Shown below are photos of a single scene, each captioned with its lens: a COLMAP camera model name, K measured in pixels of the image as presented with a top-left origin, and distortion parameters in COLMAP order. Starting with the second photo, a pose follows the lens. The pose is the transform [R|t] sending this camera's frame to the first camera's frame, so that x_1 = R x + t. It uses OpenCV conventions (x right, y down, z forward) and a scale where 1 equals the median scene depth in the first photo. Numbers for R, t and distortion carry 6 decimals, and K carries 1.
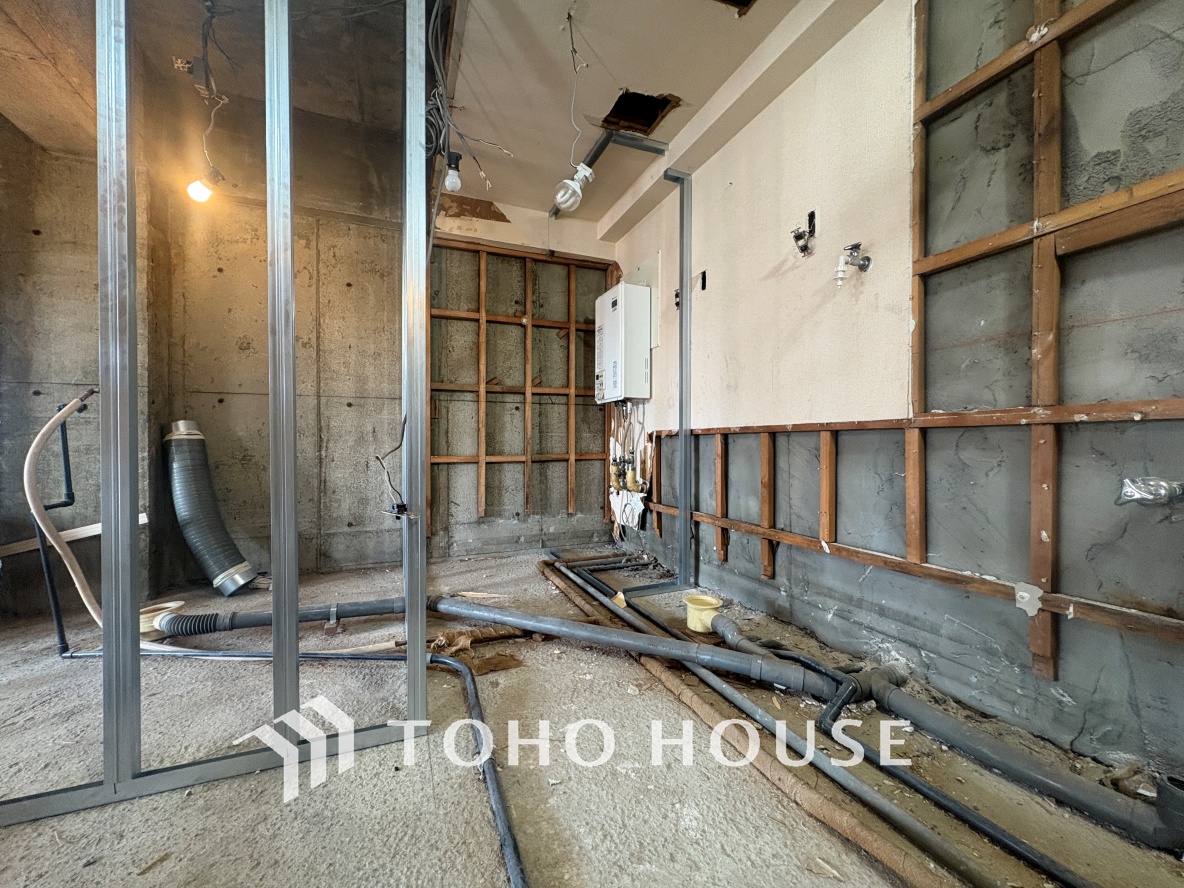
lens RADIAL K [[471.8, 0, 592.0], [0, 471.8, 443.6], [0, 0, 1]] dist [-0.000196, 0.000451]
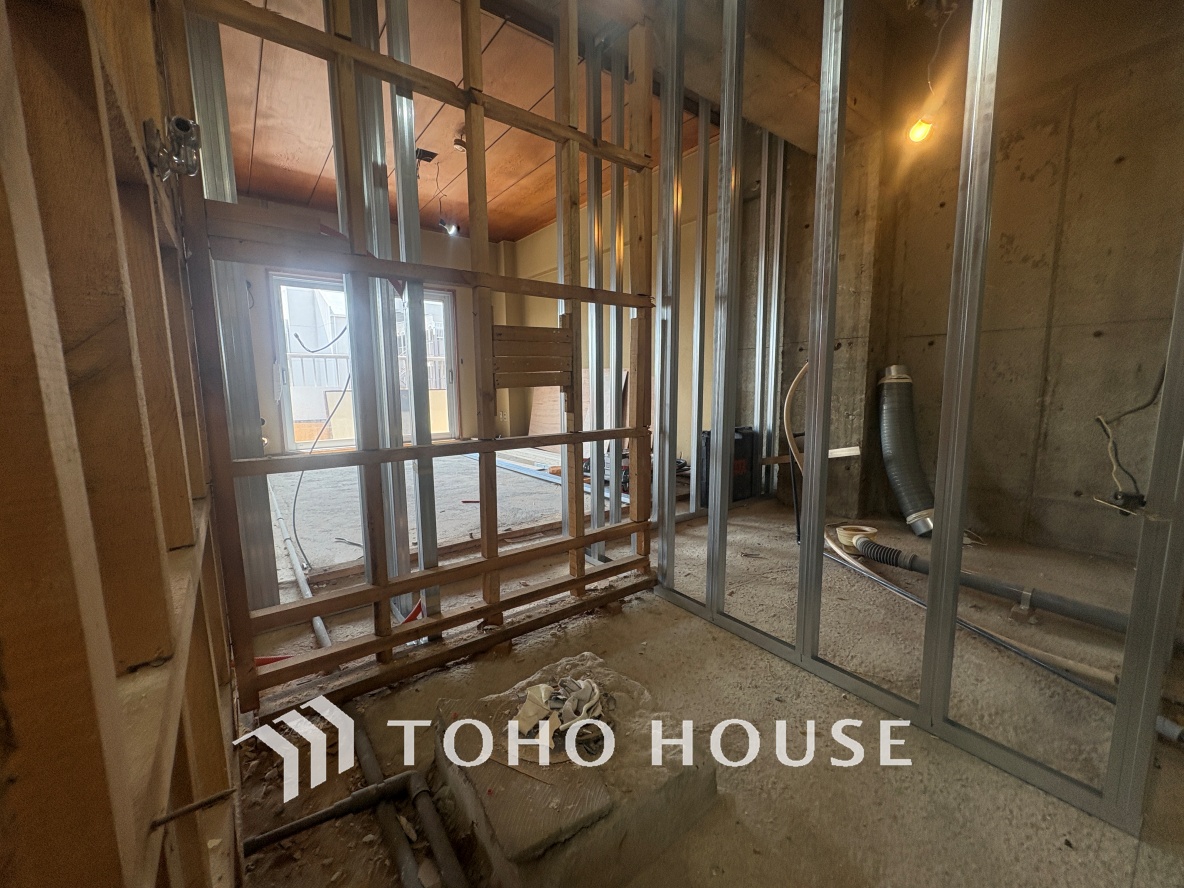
lens RADIAL K [[471.8, 0, 593.2], [0, 471.8, 443.3], [0, 0, 1]] dist [-0.000196, 0.000451]
pose [[0.255137, 0.123587, -0.958974, 0.014040], [0.006659, 0.991550, 0.129557, -0.016969], [0.966882, -0.039441, 0.252158, 0.055498]]
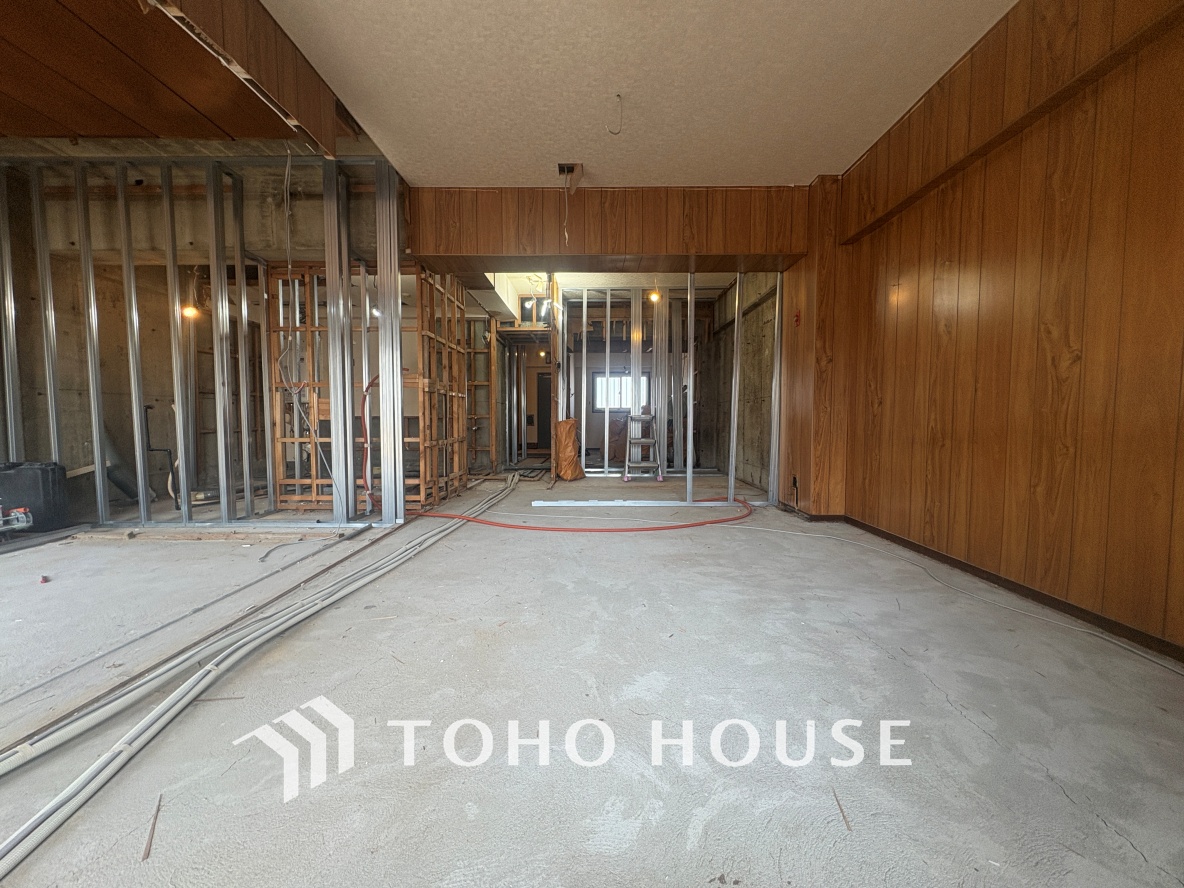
lens RADIAL K [[471.8, 0, 591.8], [0, 471.8, 443.1], [0, 0, 1]] dist [-0.000196, 0.000451]
pose [[0.388911, -0.046130, 0.920120, -1.774691], [0.002072, 0.998787, 0.049198, -0.008026], [-0.921273, -0.017227, 0.388535, -1.360402]]
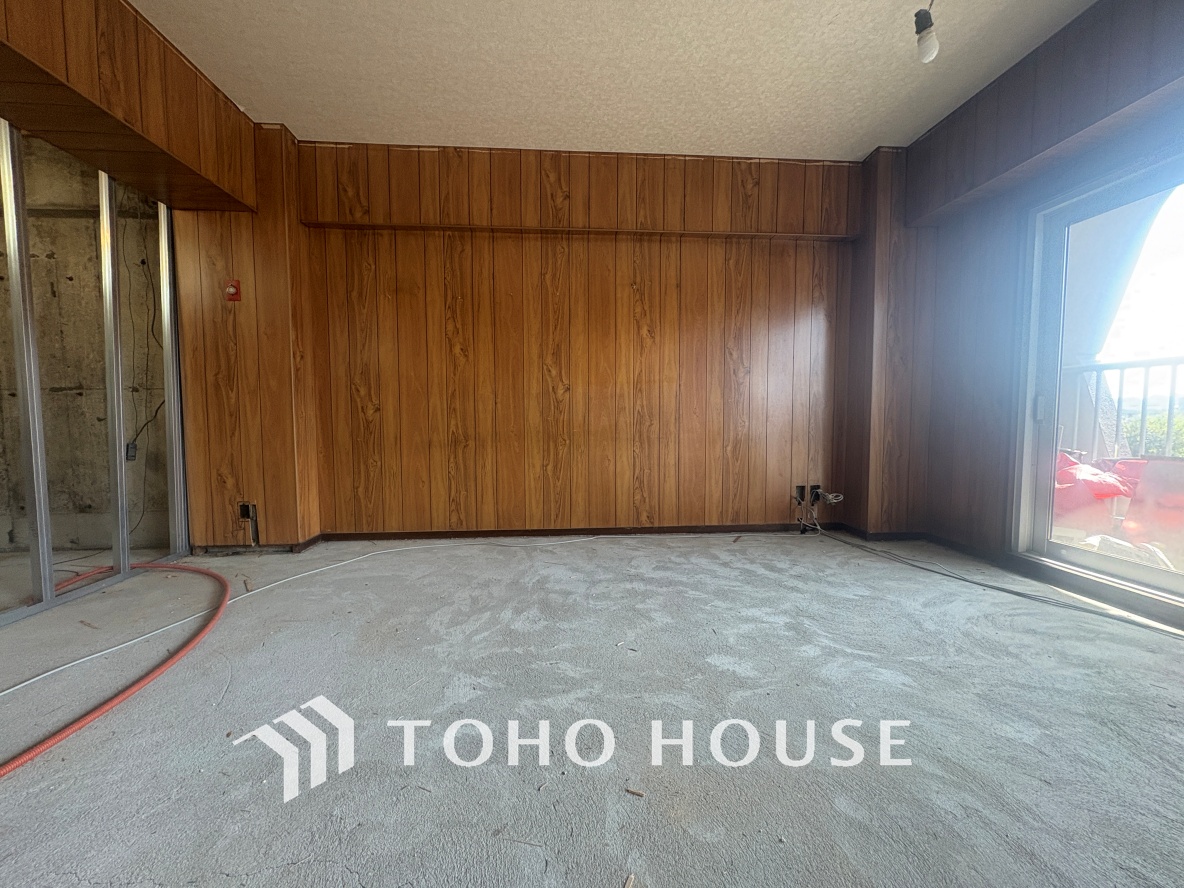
lens RADIAL K [[471.8, 0, 592.7], [0, 471.8, 443.4], [0, 0, 1]] dist [-0.000196, 0.000451]
pose [[-0.948839, -0.012812, 0.315500, -1.251435], [0.007543, 0.997972, 0.063211, -0.036339], [-0.315670, 0.062357, -0.946818, -0.533522]]
